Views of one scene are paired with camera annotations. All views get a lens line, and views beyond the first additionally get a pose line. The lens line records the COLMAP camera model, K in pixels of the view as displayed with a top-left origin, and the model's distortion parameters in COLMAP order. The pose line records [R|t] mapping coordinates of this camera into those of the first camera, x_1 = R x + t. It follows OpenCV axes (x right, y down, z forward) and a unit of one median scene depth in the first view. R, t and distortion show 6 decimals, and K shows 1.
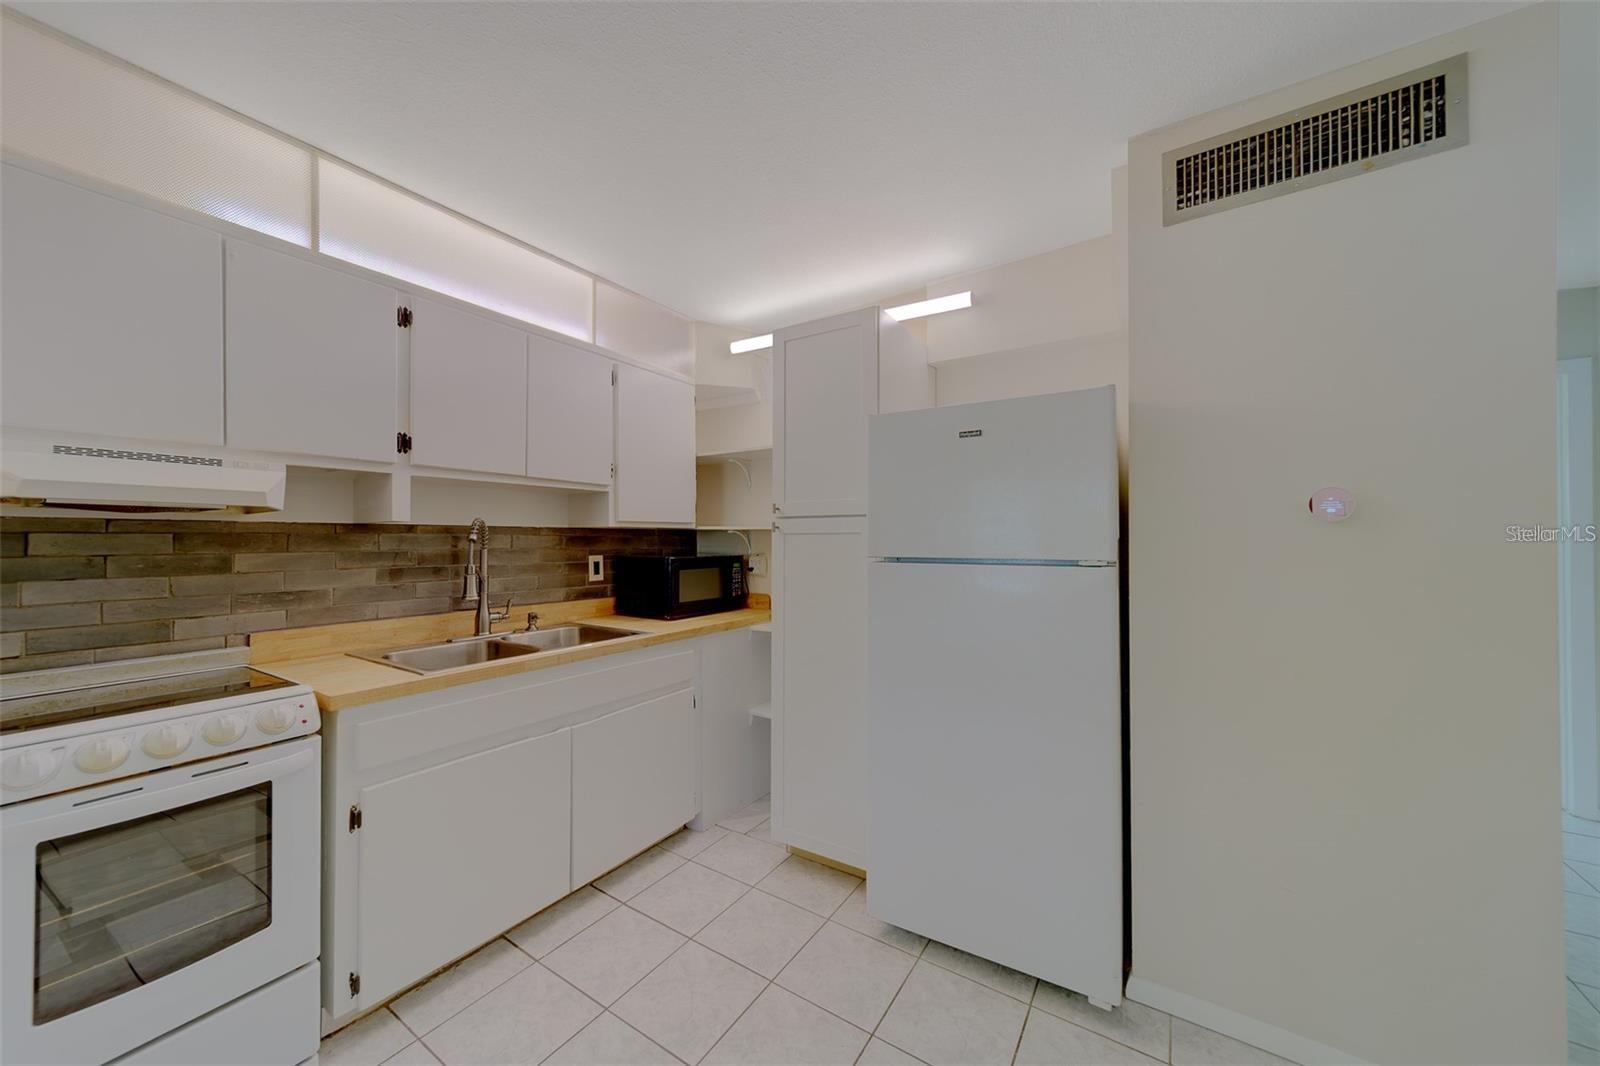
lens RADIAL K [[569.3, 0, 800.0], [0, 569.3, 533.0], [0, 0, 1]] dist [0.010632, -0.000070]
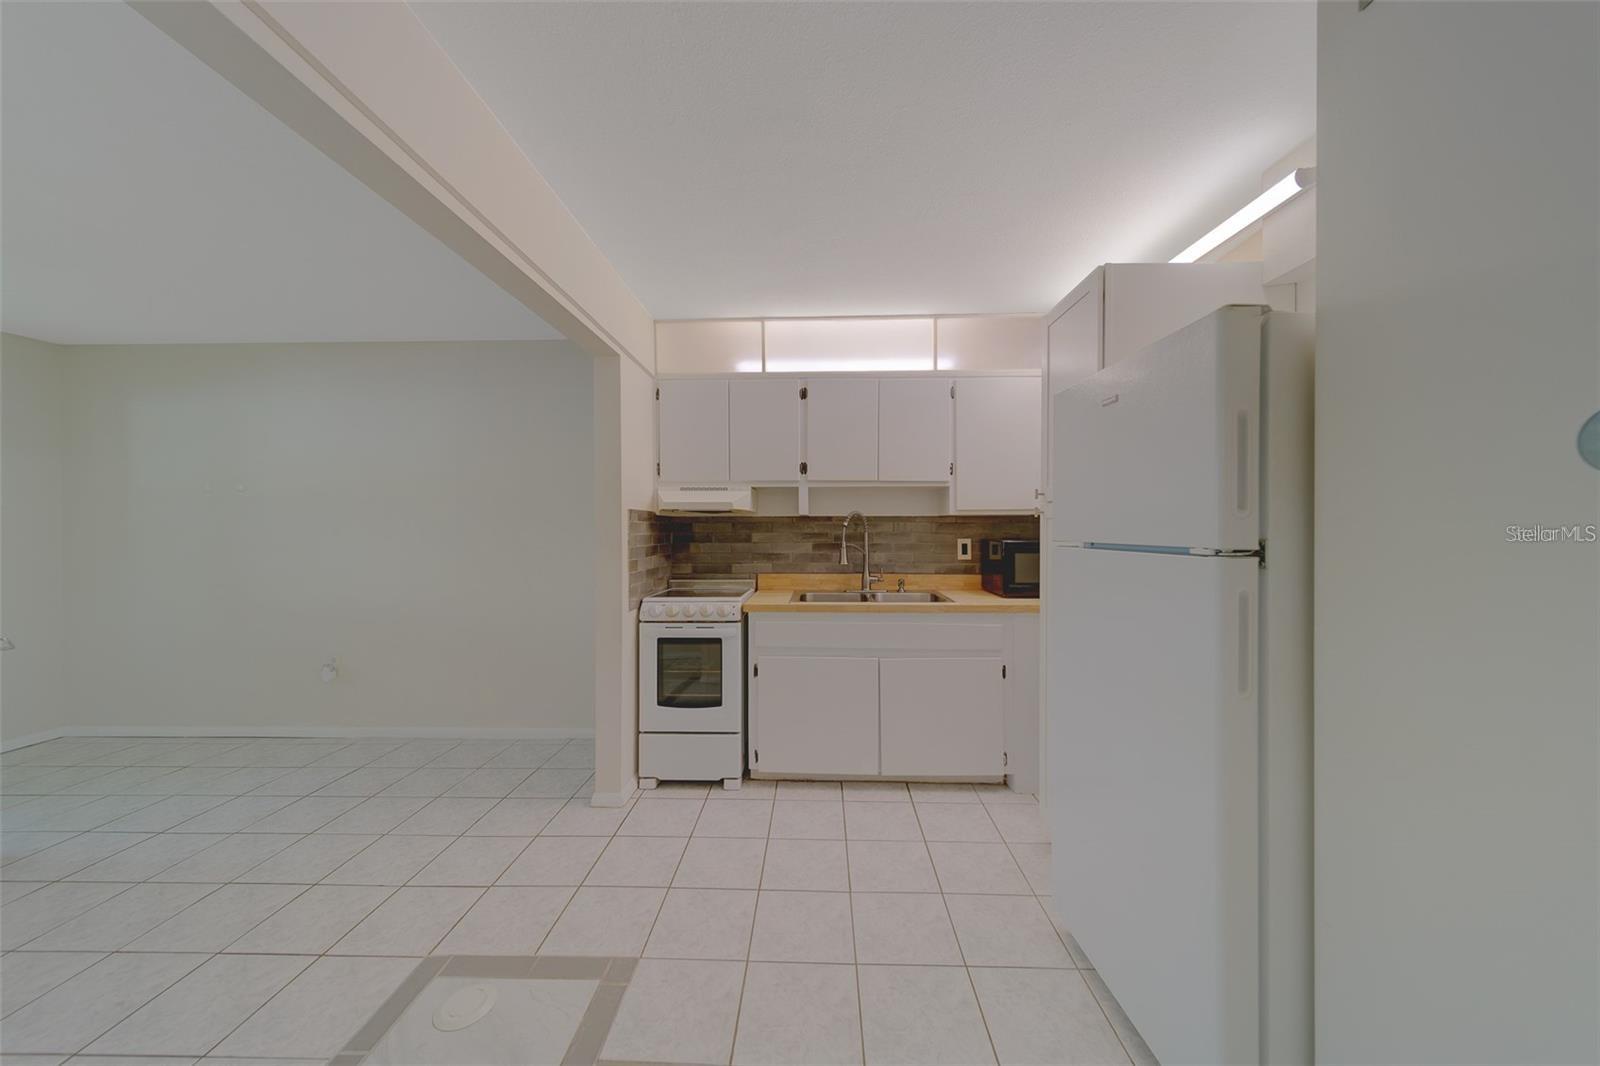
lens RADIAL K [[568.6, 0, 804.6], [0, 568.6, 528.6], [0, 0, 1]] dist [0.019514, -0.000094]
pose [[0.516658, 0.000256, -0.856192, 0.692922], [0.009679, 0.999934, 0.006139, 0.010064], [0.856137, -0.011459, 0.516622, 0.121610]]
